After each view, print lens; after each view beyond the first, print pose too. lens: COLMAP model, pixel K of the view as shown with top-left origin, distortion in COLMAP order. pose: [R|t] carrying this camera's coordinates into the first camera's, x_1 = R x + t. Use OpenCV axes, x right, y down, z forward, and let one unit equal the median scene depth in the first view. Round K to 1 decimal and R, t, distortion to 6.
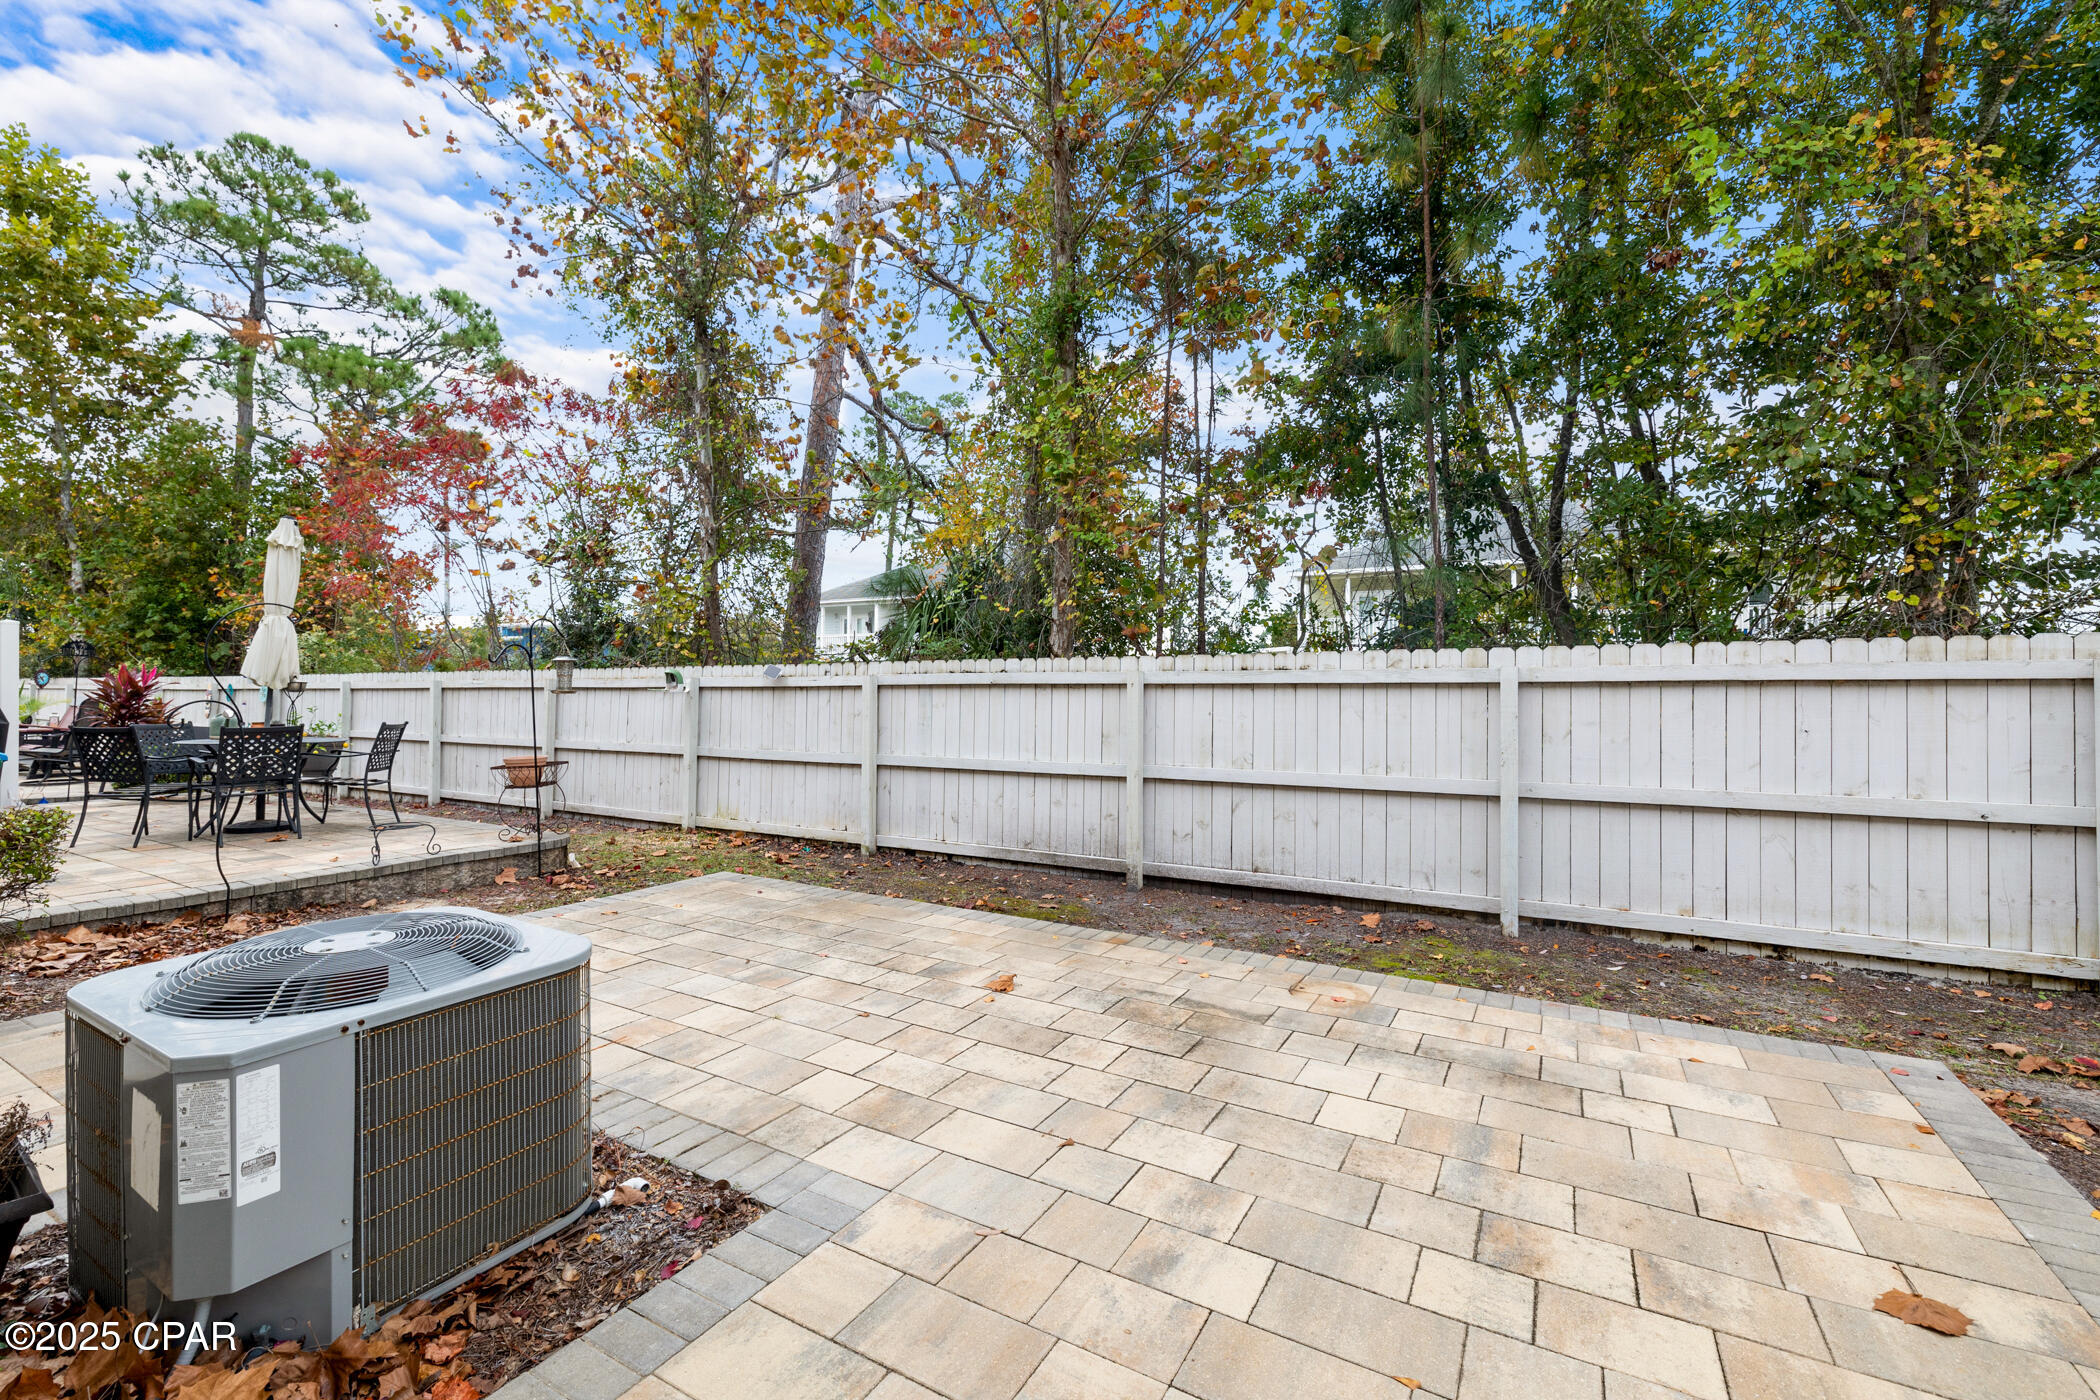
lens RADIAL K [[881.4, 0, 1046.8], [0, 881.4, 695.5], [0, 0, 1]] dist [-0.002333, 0.001393]
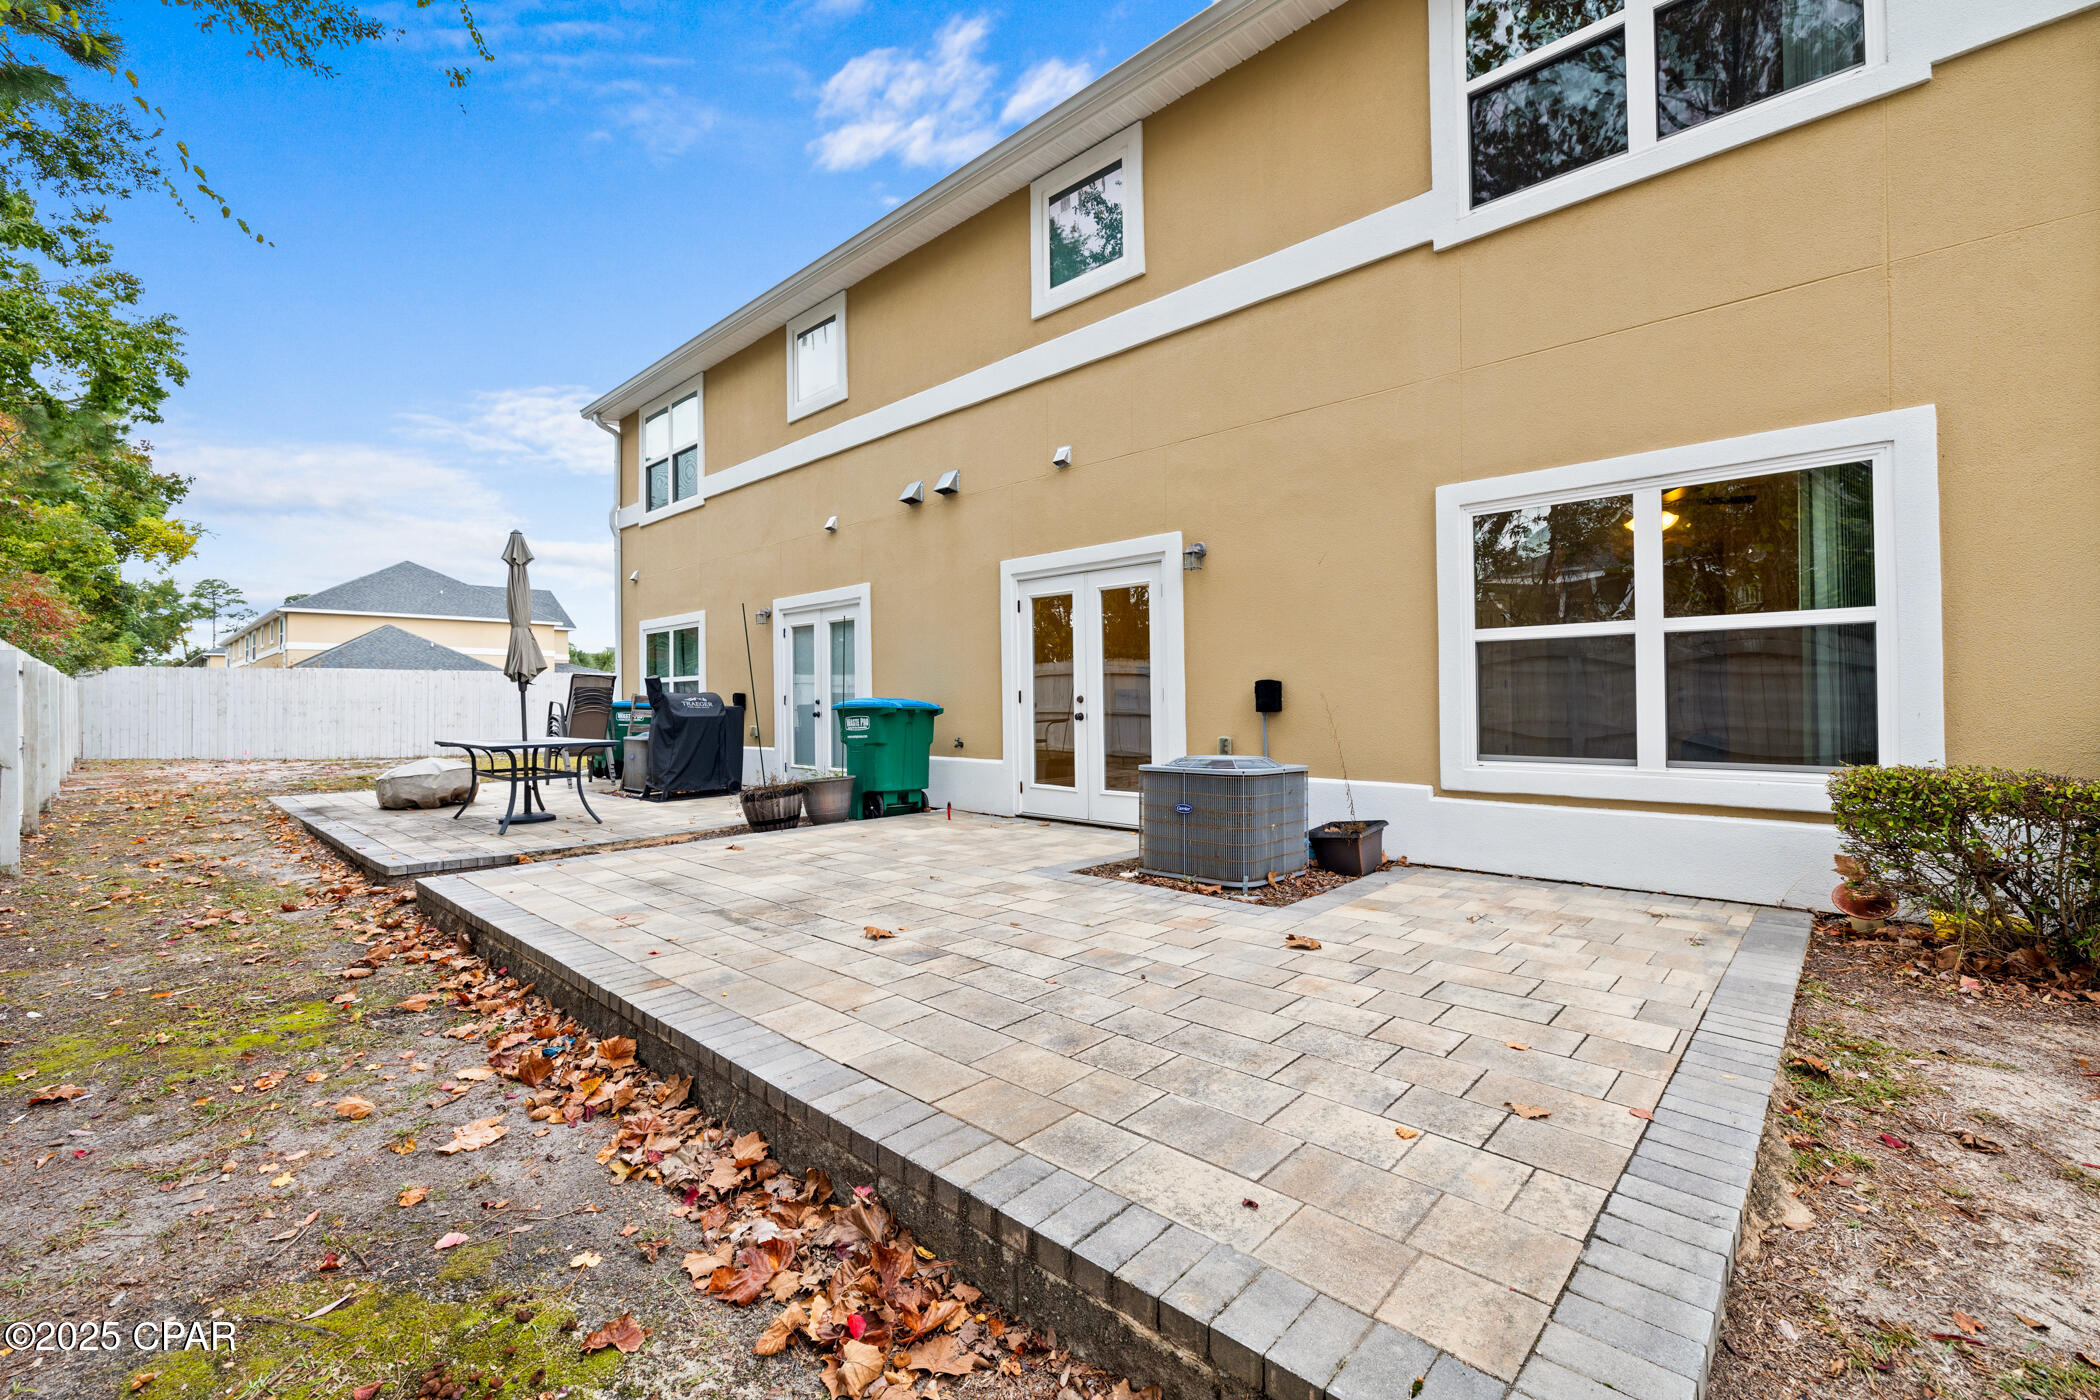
lens RADIAL K [[881.4, 0, 1054.2], [0, 881.4, 696.2], [0, 0, 1]] dist [-0.002333, 0.001393]
pose [[-0.974188, 0.004498, 0.225694, -0.443383], [0.004197, 0.999990, -0.001813, 0.048978], [-0.225700, -0.000819, -0.974197, 1.799581]]
